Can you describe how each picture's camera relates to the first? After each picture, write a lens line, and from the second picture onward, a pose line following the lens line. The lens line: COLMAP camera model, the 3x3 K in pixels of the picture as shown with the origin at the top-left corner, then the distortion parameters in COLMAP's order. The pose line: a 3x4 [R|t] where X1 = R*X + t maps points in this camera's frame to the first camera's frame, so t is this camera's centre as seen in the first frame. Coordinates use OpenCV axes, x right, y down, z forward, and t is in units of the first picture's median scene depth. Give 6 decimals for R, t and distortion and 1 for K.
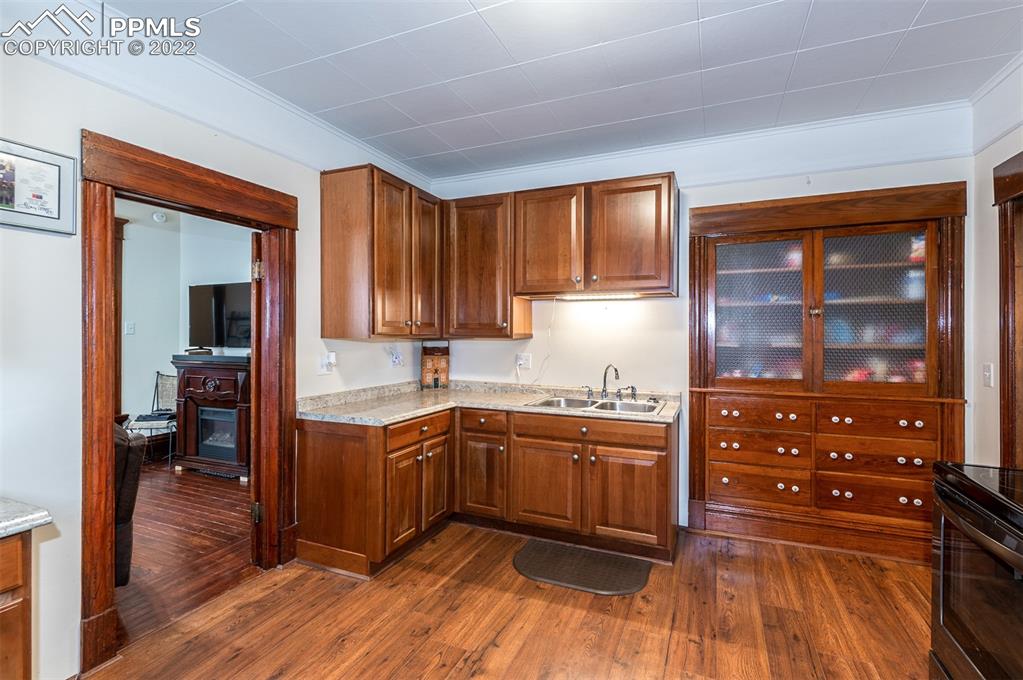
lens RADIAL K [[457.3, 0, 505.1], [0, 457.3, 332.8], [0, 0, 1]] dist [0.000225, 0.000142]
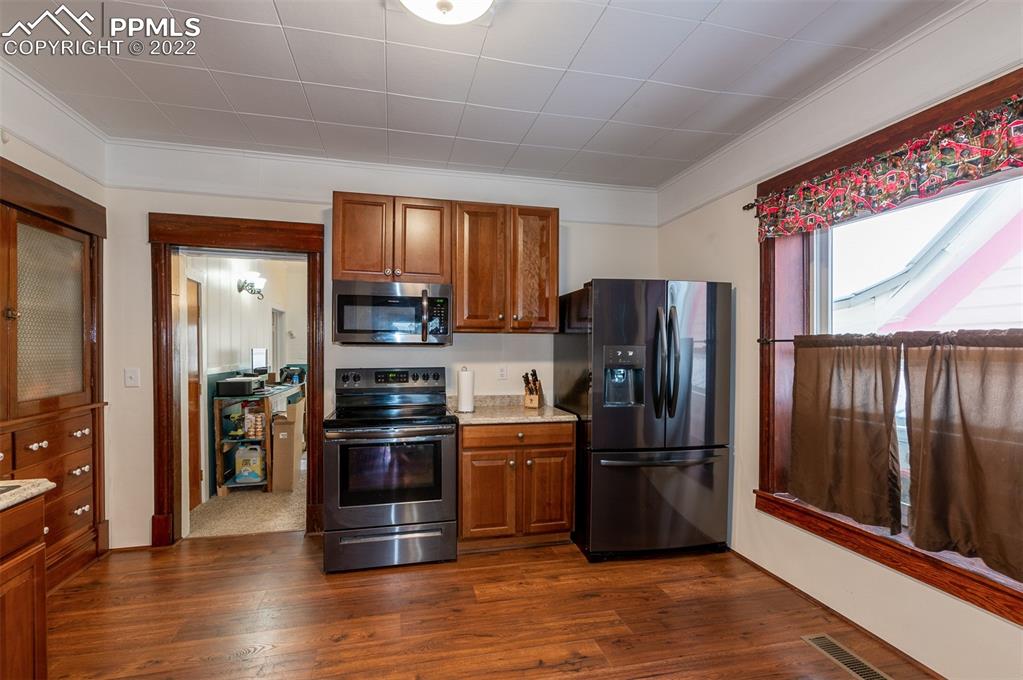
lens RADIAL K [[449.1, 0, 507.5], [0, 449.1, 351.5], [0, 0, 1]] dist [-0.016229, 0.000381]
pose [[-0.599917, -0.011274, 0.799983, -0.418697], [-0.006428, 0.999936, 0.009272, 0.004435], [-0.800036, 0.000421, -0.599951, 0.779937]]
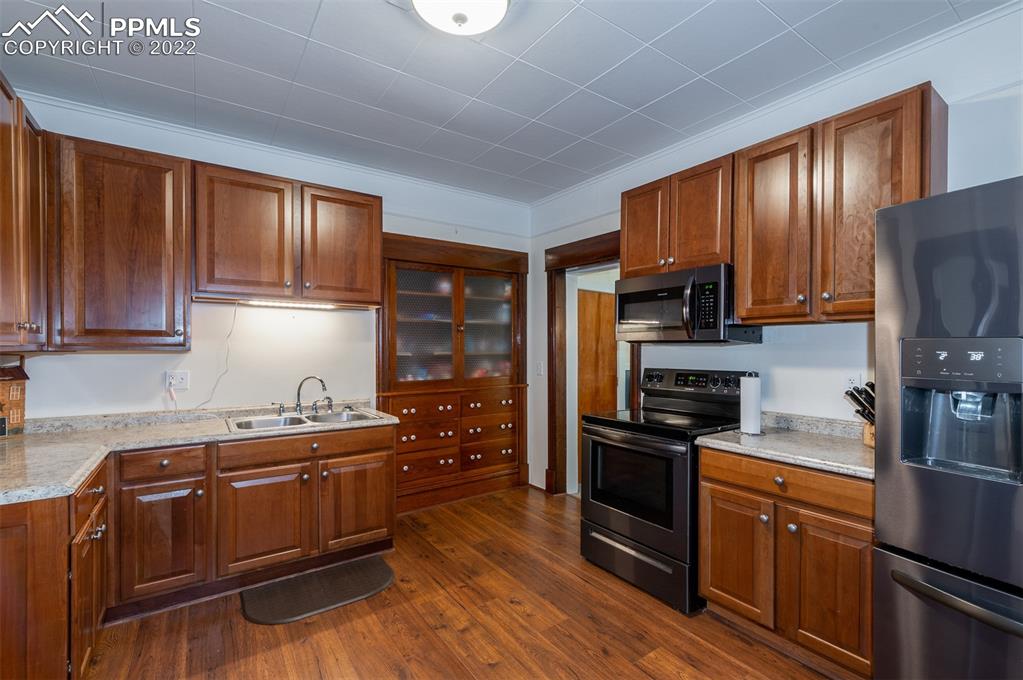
lens RADIAL K [[455.6, 0, 515.7], [0, 455.6, 349.8], [0, 0, 1]] dist [-0.000852, 0.000120]
pose [[0.523819, -0.008044, 0.851792, -0.395071], [0.000974, 0.999960, 0.008844, 0.005918], [-0.851829, -0.003803, 0.523806, 0.149175]]
